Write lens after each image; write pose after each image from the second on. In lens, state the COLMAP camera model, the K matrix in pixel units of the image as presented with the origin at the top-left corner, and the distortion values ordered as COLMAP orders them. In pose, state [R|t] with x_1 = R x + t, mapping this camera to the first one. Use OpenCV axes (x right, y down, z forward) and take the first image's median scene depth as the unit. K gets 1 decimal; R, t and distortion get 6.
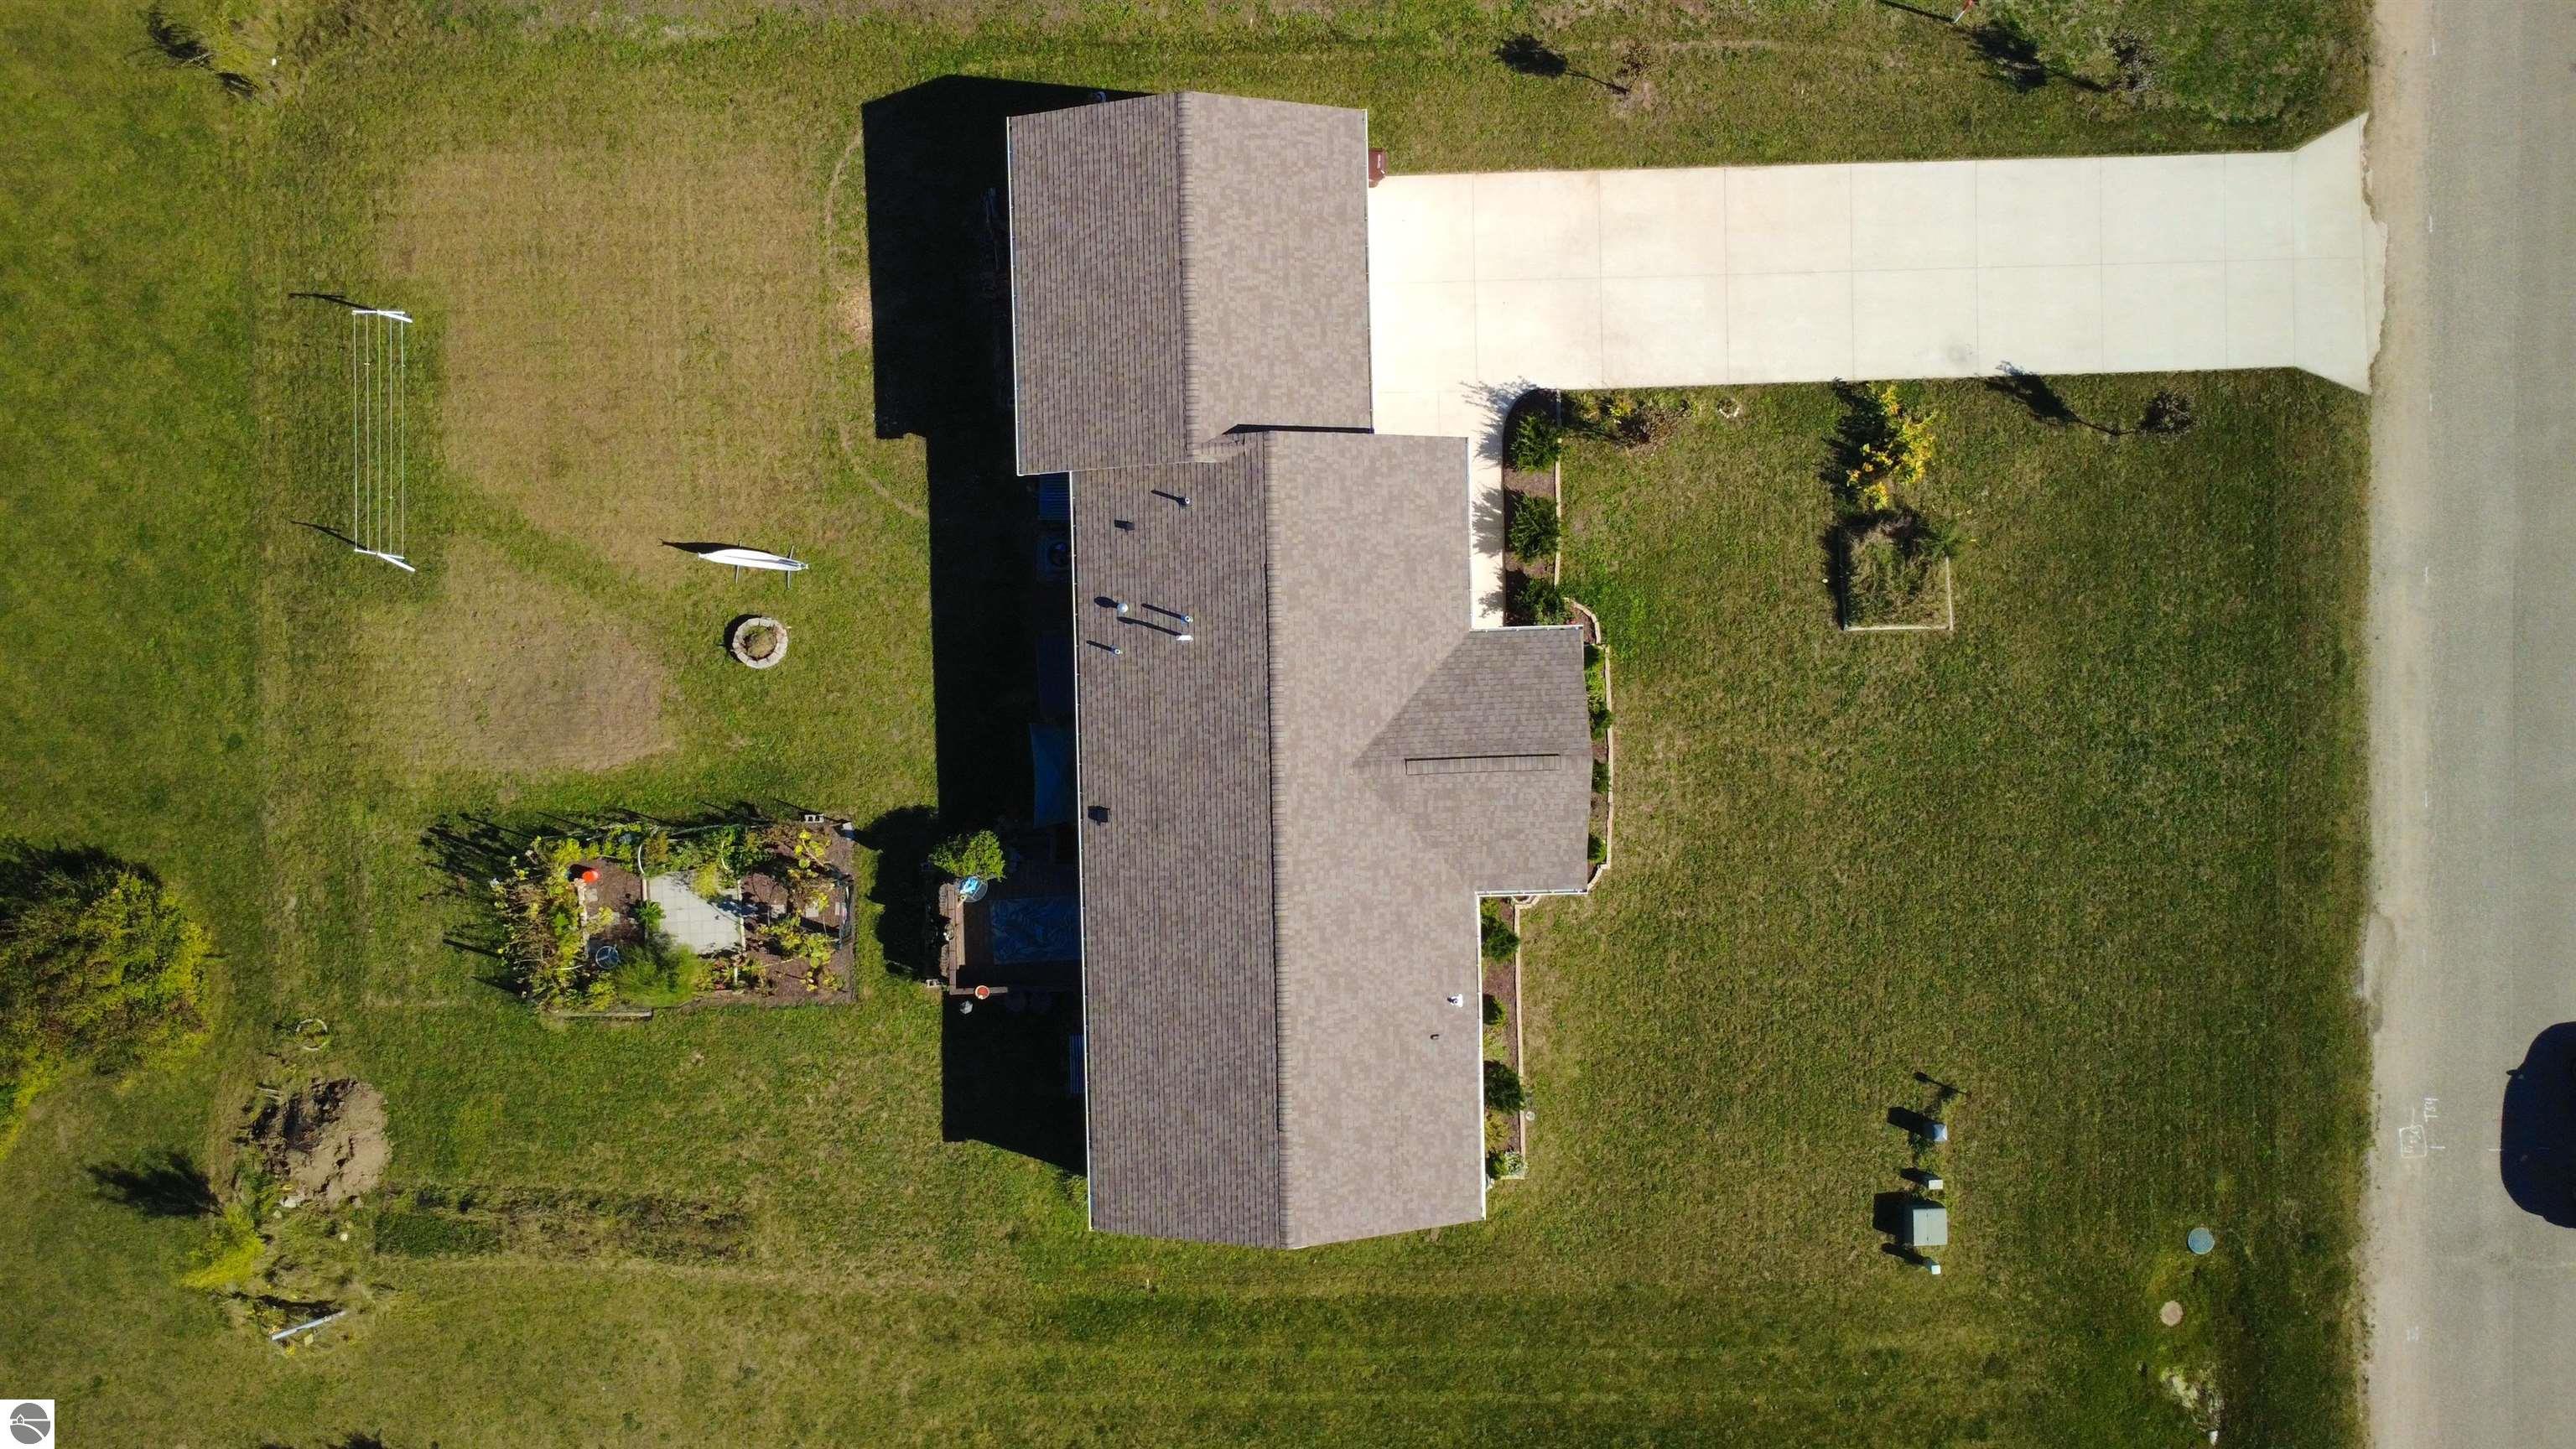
lens RADIAL K [[1885.9, 0, 1288.0], [0, 1885.9, 724.5], [0, 0, 1]] dist [0.002676, -0.003371]
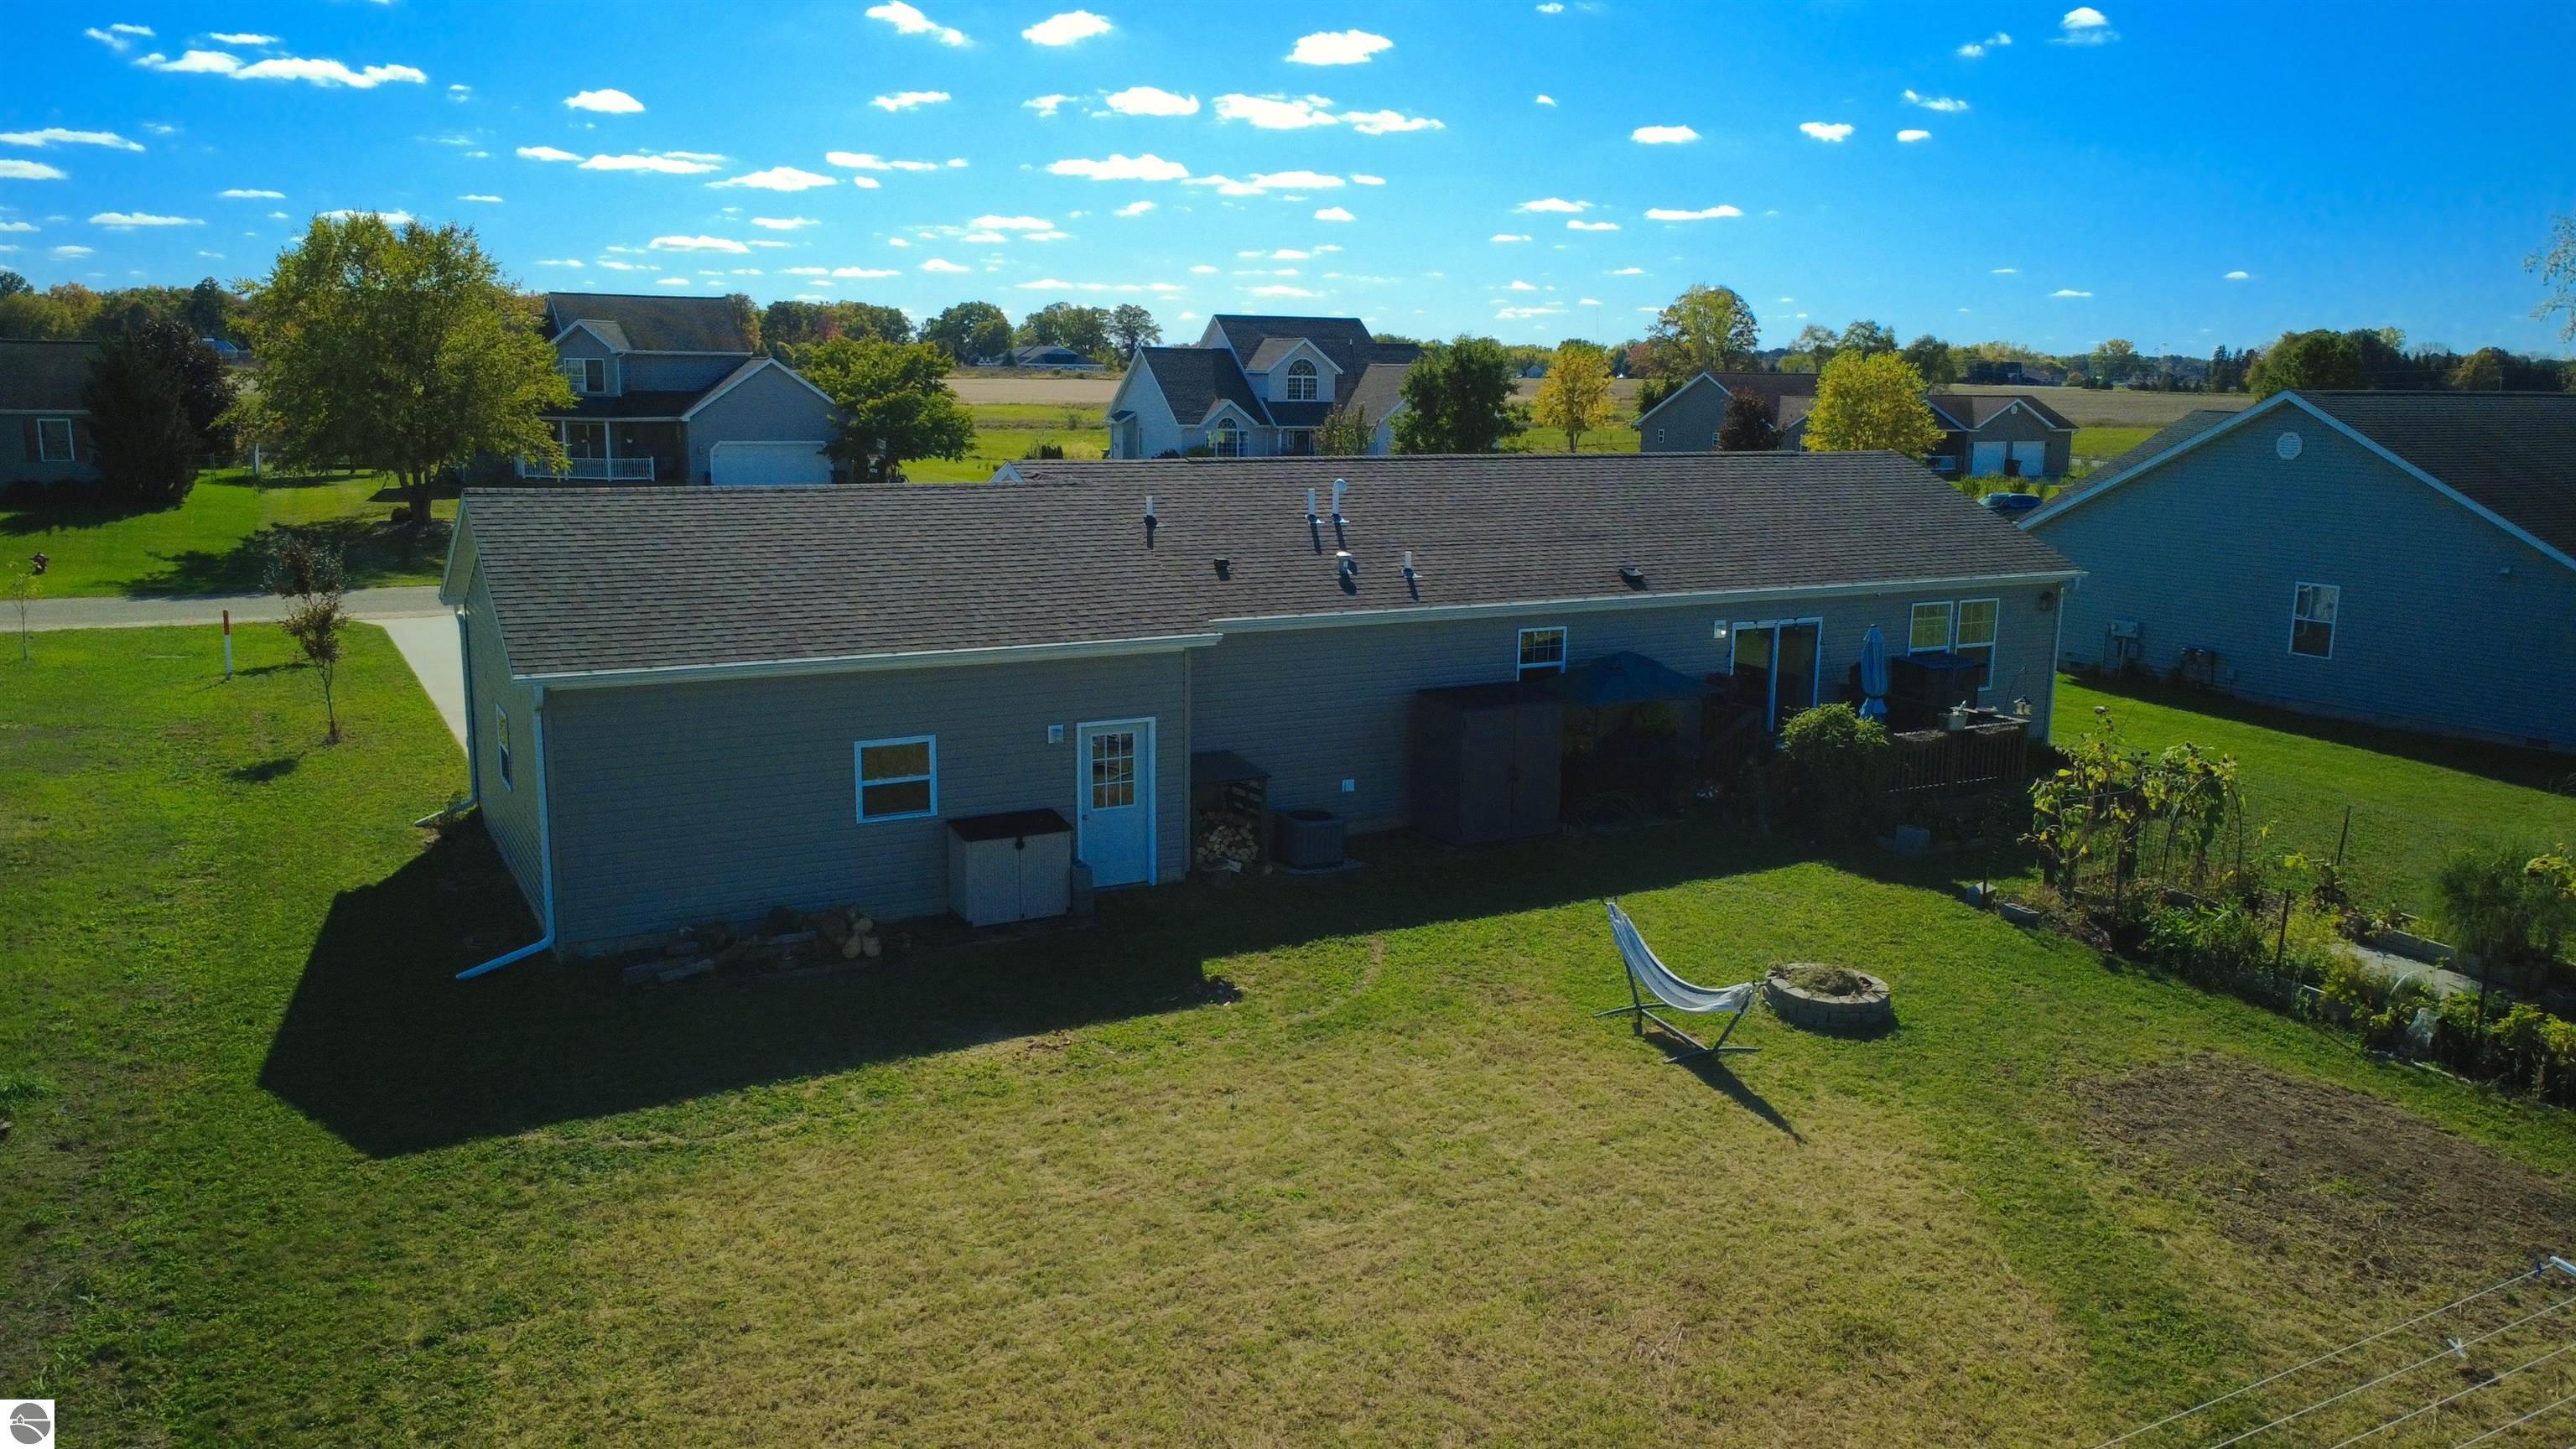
lens RADIAL K [[1866.6, 0, 1288.0], [0, 1866.6, 724.5], [0, 0, 1]] dist [0.007303, -0.001801]
pose [[-0.468405, -0.201008, 0.860344, -0.569284], [0.883309, -0.085562, 0.460918, -0.336831], [-0.019036, 0.975846, 0.217629, 0.848654]]
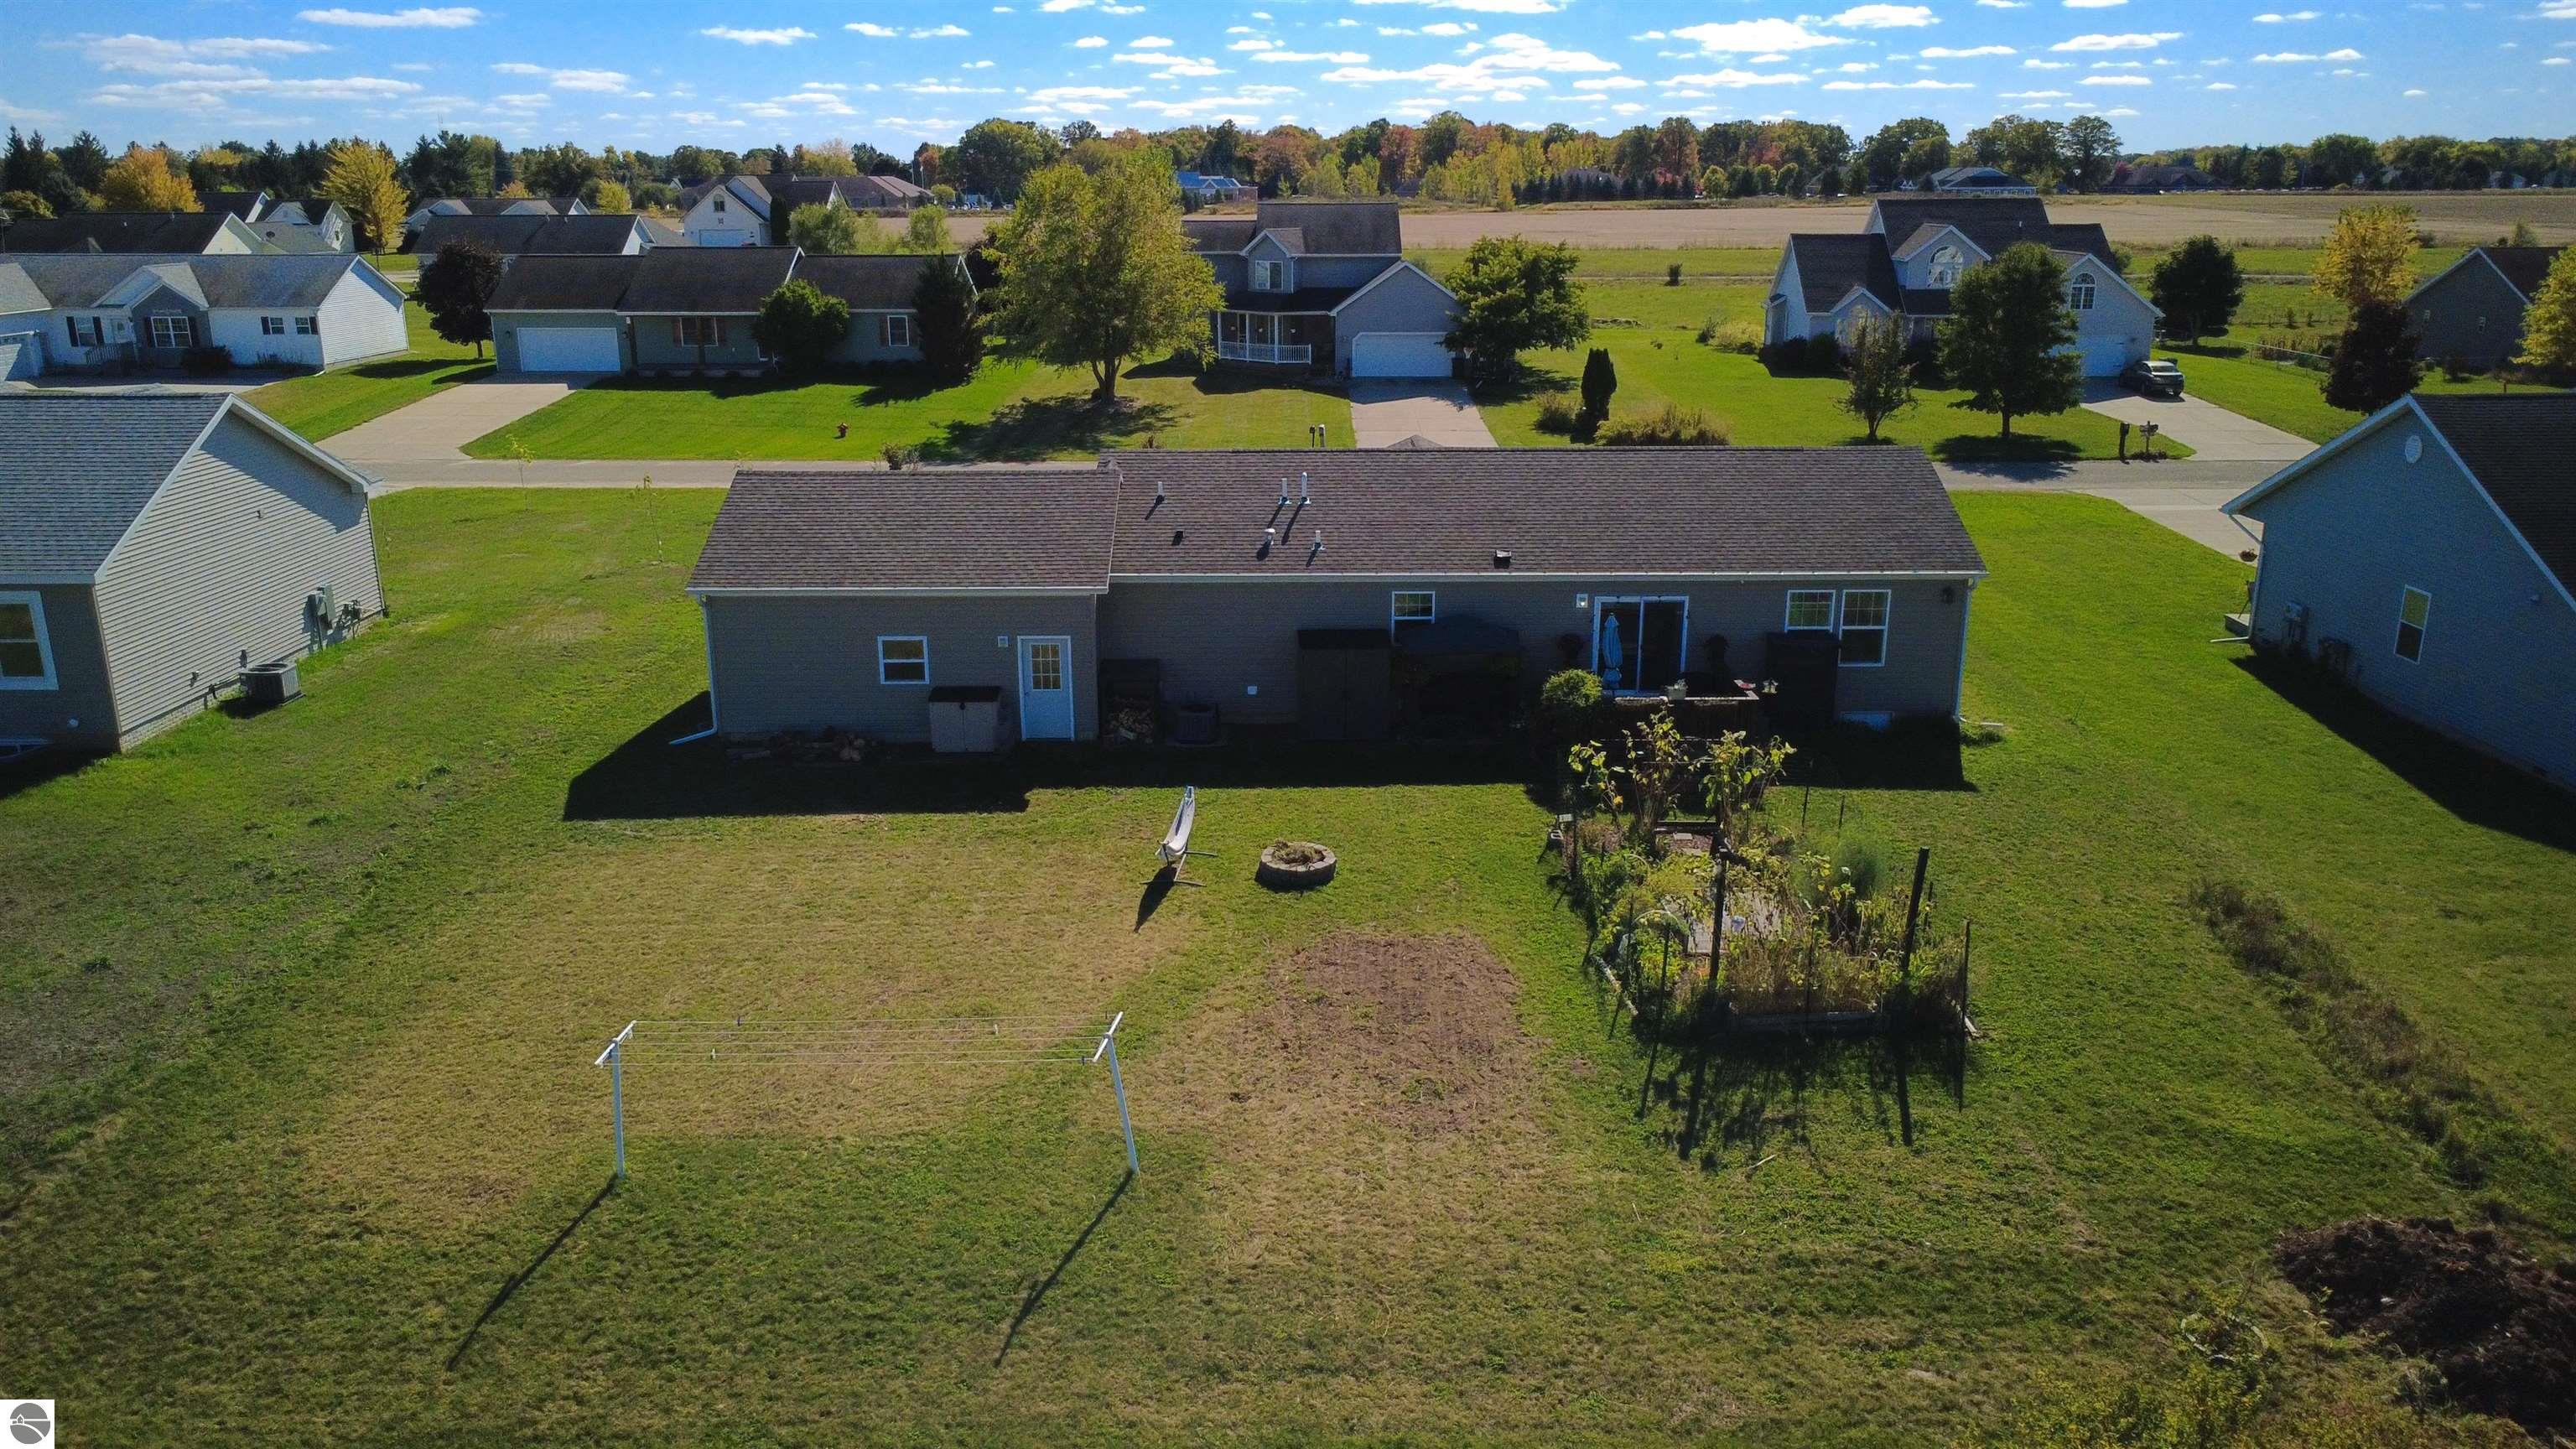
lens RADIAL K [[1866.6, 0, 1288.0], [0, 1866.6, 724.5], [0, 0, 1]] dist [0.007303, -0.001801]
pose [[0.014980, -0.312363, 0.949845, -0.881310], [0.999772, -0.009798, -0.018989, -0.034714], [0.015238, 0.949912, 0.312145, 0.747135]]
